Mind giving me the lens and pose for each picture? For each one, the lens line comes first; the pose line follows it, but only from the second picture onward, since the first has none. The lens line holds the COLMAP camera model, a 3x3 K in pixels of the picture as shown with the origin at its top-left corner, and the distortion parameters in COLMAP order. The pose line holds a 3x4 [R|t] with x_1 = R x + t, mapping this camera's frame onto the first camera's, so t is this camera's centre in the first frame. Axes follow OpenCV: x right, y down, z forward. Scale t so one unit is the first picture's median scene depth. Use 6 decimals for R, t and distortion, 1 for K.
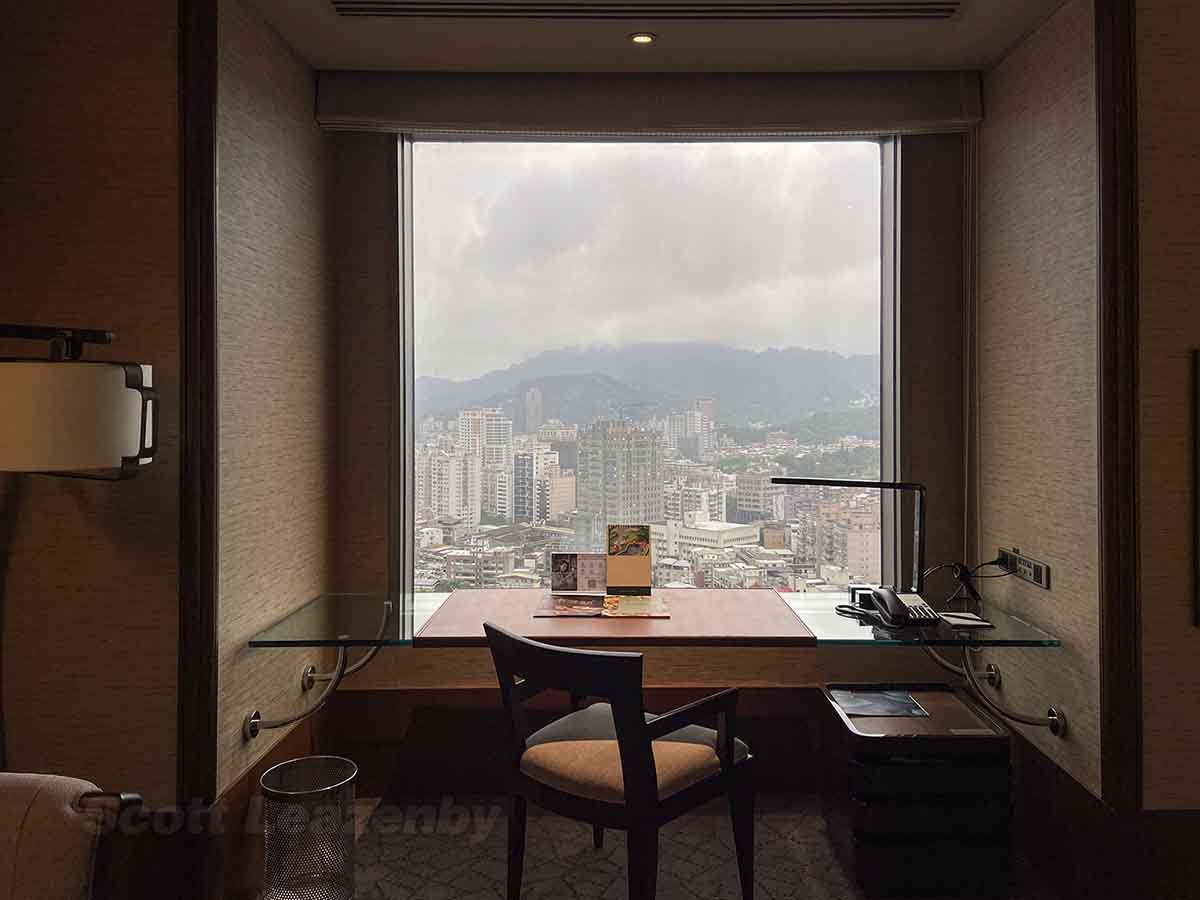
lens RADIAL K [[913.1, 0, 609.6], [0, 913.1, 404.0], [0, 0, 1]] dist [0.075428, -0.087625]
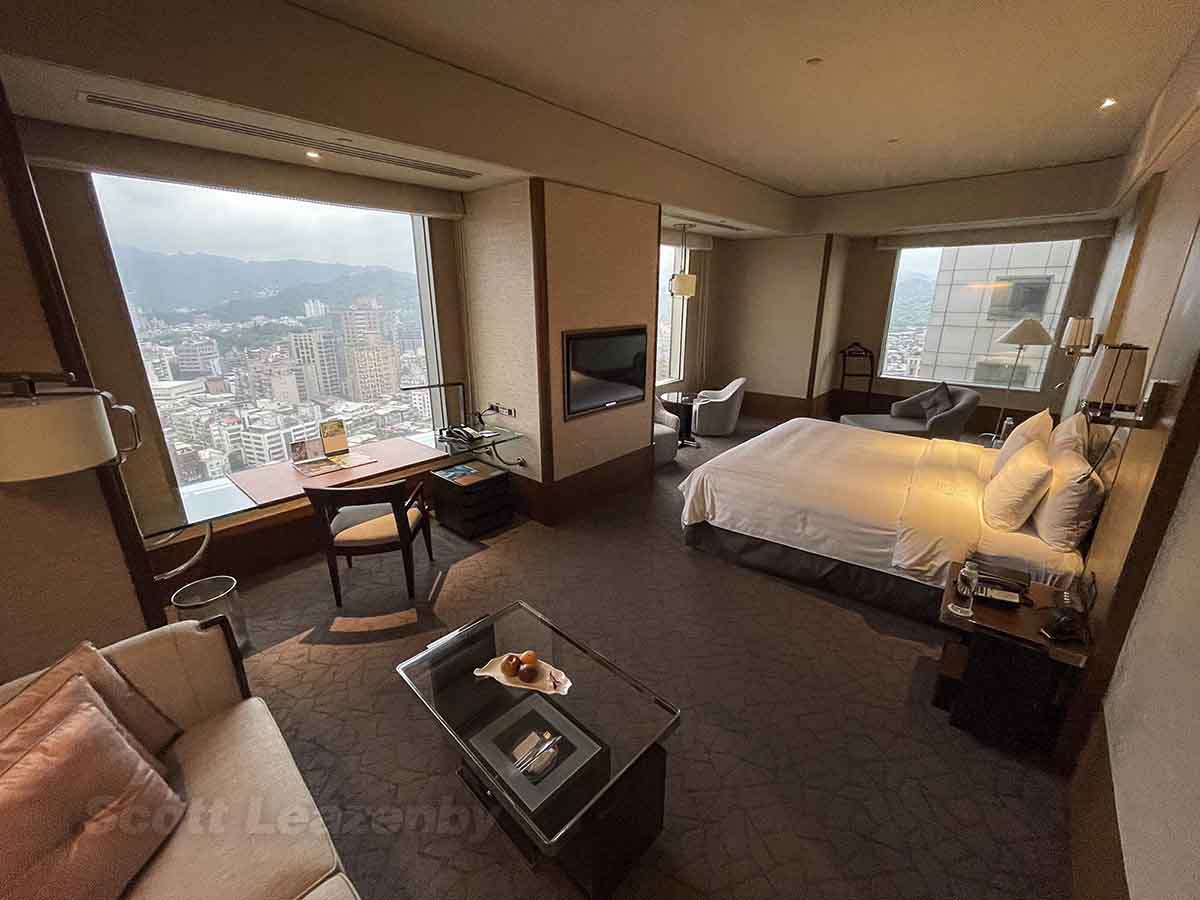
lens RADIAL K [[488.5, 0, 588.8], [0, 488.5, 448.3], [0, 0, 1]] dist [0.006238, -0.001927]
pose [[0.671606, -0.225691, 0.705698, -0.363878], [0.003077, 0.953317, 0.301954, -0.128693], [-0.740902, -0.200623, 0.640948, -0.098095]]
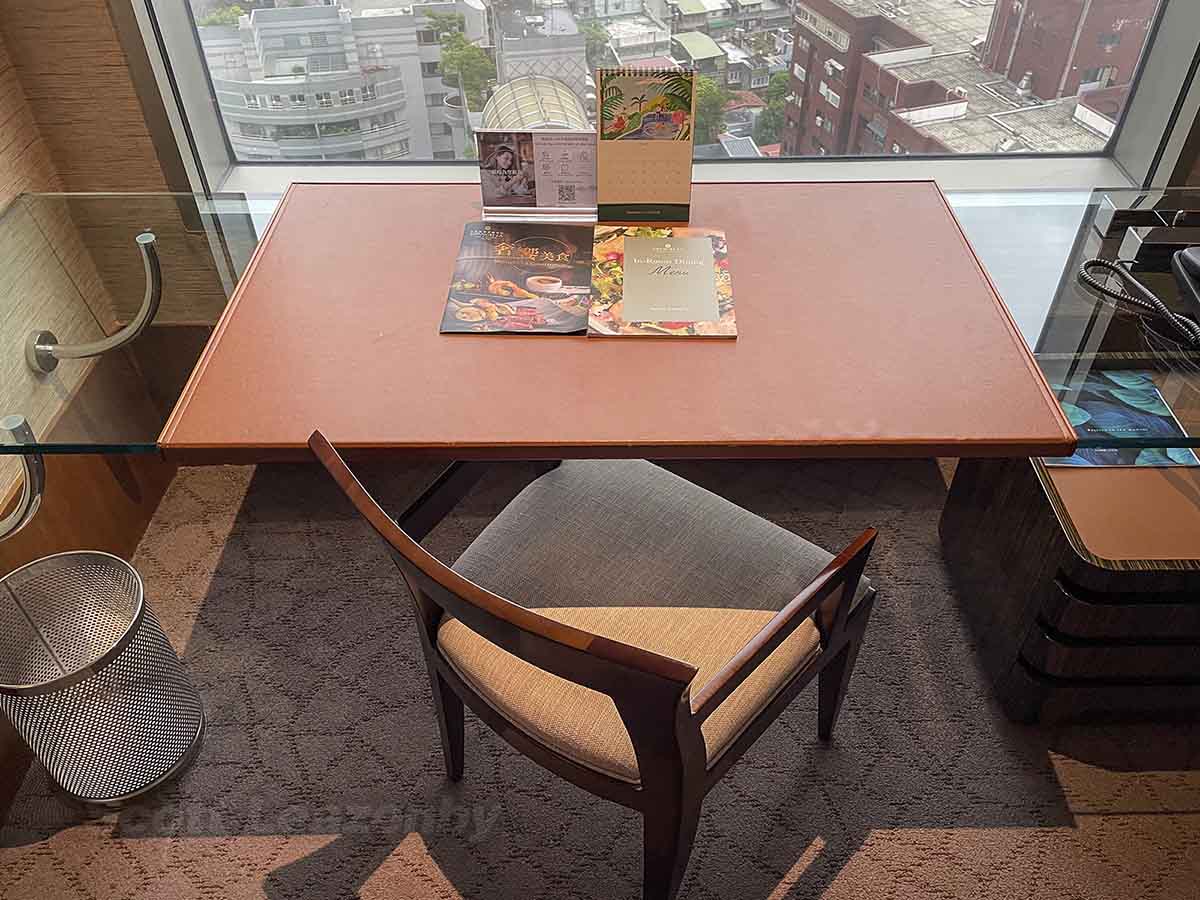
lens RADIAL K [[974.1, 0, 614.7], [0, 974.1, 450.8], [0, 0, 1]] dist [0.025422, -0.000945]
pose [[0.999734, -0.012276, 0.019546, -0.005606], [-0.004197, 0.736015, 0.676952, -0.050746], [-0.022697, -0.676854, 0.735767, 0.533946]]
